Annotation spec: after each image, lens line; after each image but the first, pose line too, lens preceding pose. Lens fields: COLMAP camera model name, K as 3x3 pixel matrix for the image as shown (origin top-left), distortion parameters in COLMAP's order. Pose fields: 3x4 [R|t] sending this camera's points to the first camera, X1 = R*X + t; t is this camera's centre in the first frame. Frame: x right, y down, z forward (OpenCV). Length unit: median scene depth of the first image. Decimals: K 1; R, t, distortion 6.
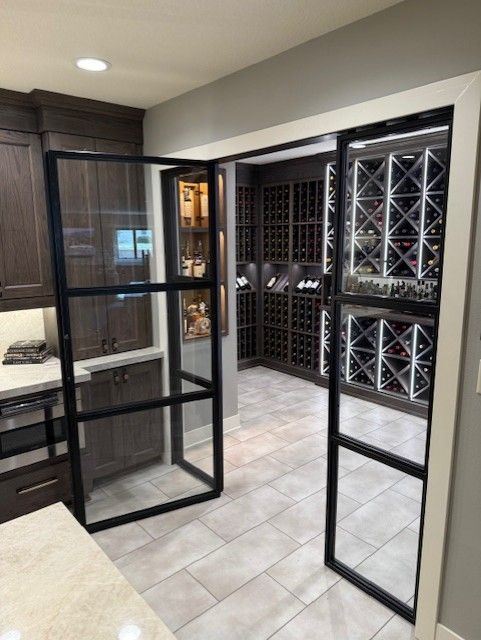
lens RADIAL K [[454.4, 0, 240.5], [0, 454.4, 320.0], [0, 0, 1]] dist [0.079654, -0.123289]
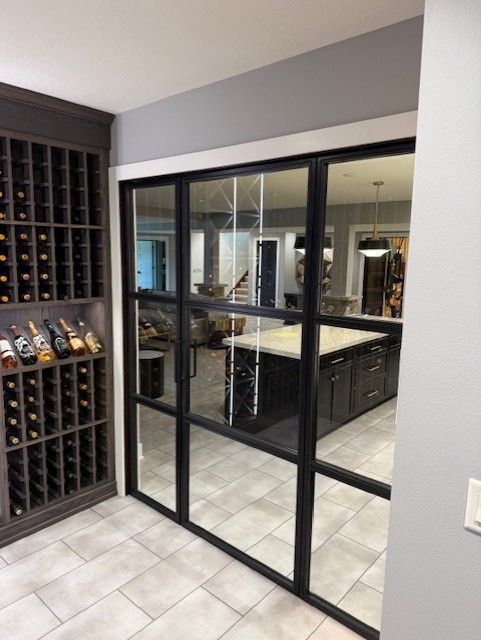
lens RADIAL K [[448.0, 0, 240.5], [0, 448.0, 320.0], [0, 0, 1]] dist [0.034233, -0.001904]
pose [[-0.989397, 0.014784, -0.144483, 0.134279], [-0.033122, 0.945624, 0.323572, -0.246918], [0.141411, 0.324927, -0.935107, 1.313993]]
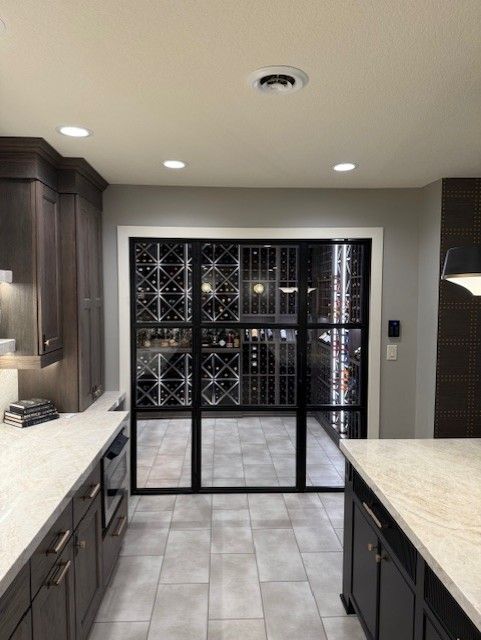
lens RADIAL K [[454.4, 0, 240.5], [0, 454.4, 320.0], [0, 0, 1]] dist [0.079654, -0.123289]
pose [[0.610470, -0.039656, 0.791046, -0.804278], [0.134651, 0.989403, -0.054314, -0.007145], [-0.780510, 0.139672, 0.609341, 0.066489]]
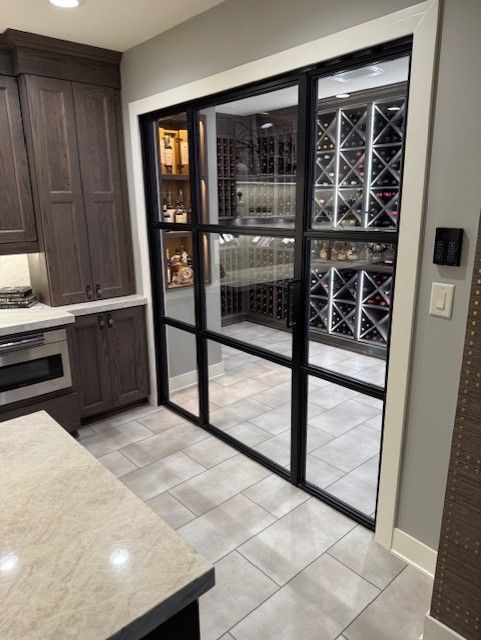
lens RADIAL K [[454.8, 0, 240.3], [0, 454.8, 323.5], [0, 0, 1]] dist [0.095849, -0.184110]
pose [[0.999890, -0.007481, 0.012828, 0.026108], [0.006456, 0.996922, 0.078130, 0.042623], [-0.013373, -0.078038, 0.996861, -0.032717]]
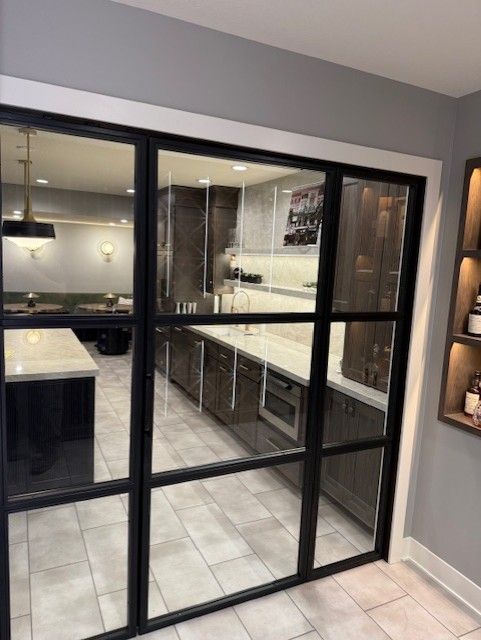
lens RADIAL K [[451.9, 0, 230.2], [0, 451.9, 324.0], [0, 0, 1]] dist [-0.003305, -0.000289]
pose [[-0.269357, 0.143619, -0.952271, 0.575850], [-0.216951, 0.954351, 0.205299, -0.156779], [0.938285, 0.261894, -0.225903, 0.807985]]
